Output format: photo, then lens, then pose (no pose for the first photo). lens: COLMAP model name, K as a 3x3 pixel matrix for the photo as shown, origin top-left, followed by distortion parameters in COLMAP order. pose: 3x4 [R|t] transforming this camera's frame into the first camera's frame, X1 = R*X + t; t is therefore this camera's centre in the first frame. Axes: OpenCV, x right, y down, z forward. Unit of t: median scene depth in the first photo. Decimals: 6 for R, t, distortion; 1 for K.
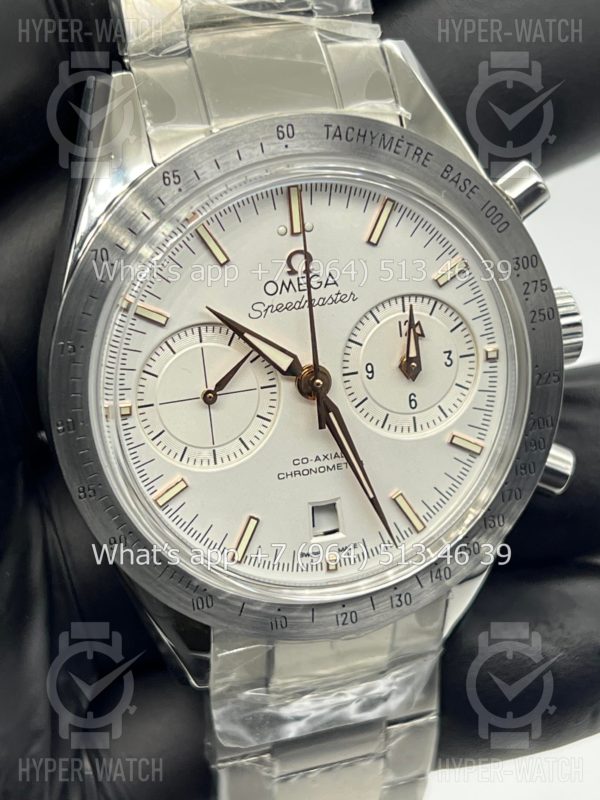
lens RADIAL K [[1873.8, 0, 300.0], [0, 1873.8, 400.0], [0, 0, 1]] dist [0.299245, 0.399296]
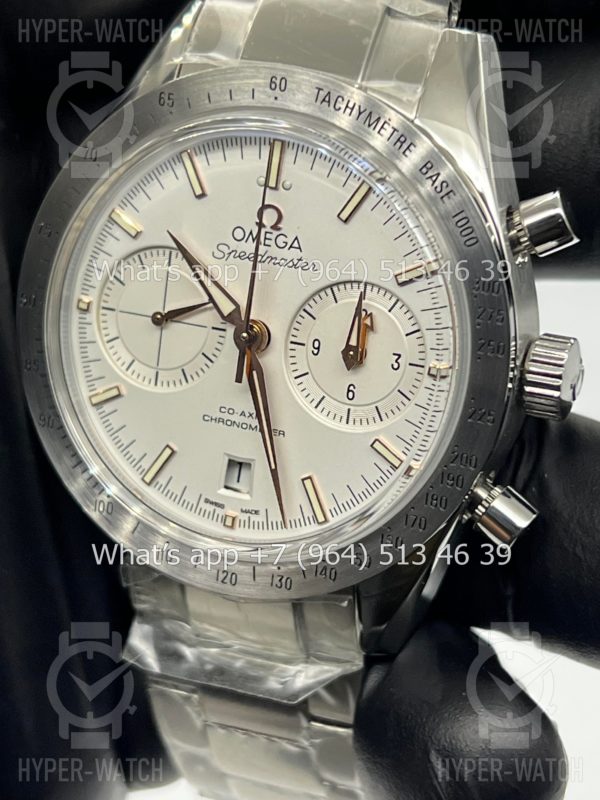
lens RADIAL K [[1873.8, 0, 300.0], [0, 1873.8, 400.0], [0, 0, 1]] dist [0.299245, 0.399296]
pose [[0.783415, 0.308341, -0.539617, 0.571102], [-0.323715, 0.943619, 0.069222, -0.054773], [0.530537, 0.120453, 0.839060, 0.177063]]
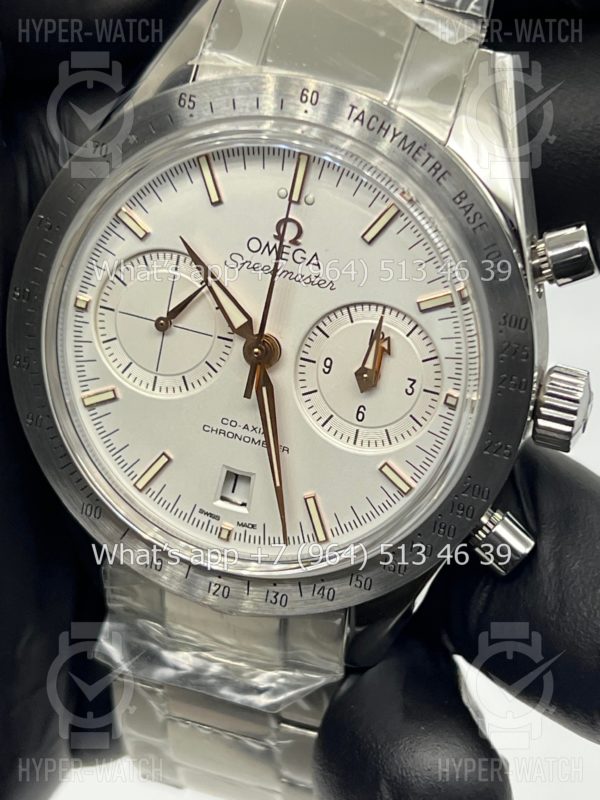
lens RADIAL K [[1873.8, 0, 300.0], [0, 1873.8, 400.0], [0, 0, 1]] dist [0.299245, 0.399296]
pose [[0.825386, 0.388473, -0.409667, 0.428671], [-0.380894, 0.918771, 0.103823, -0.094180], [0.416722, 0.070345, 0.906308, 0.124163]]
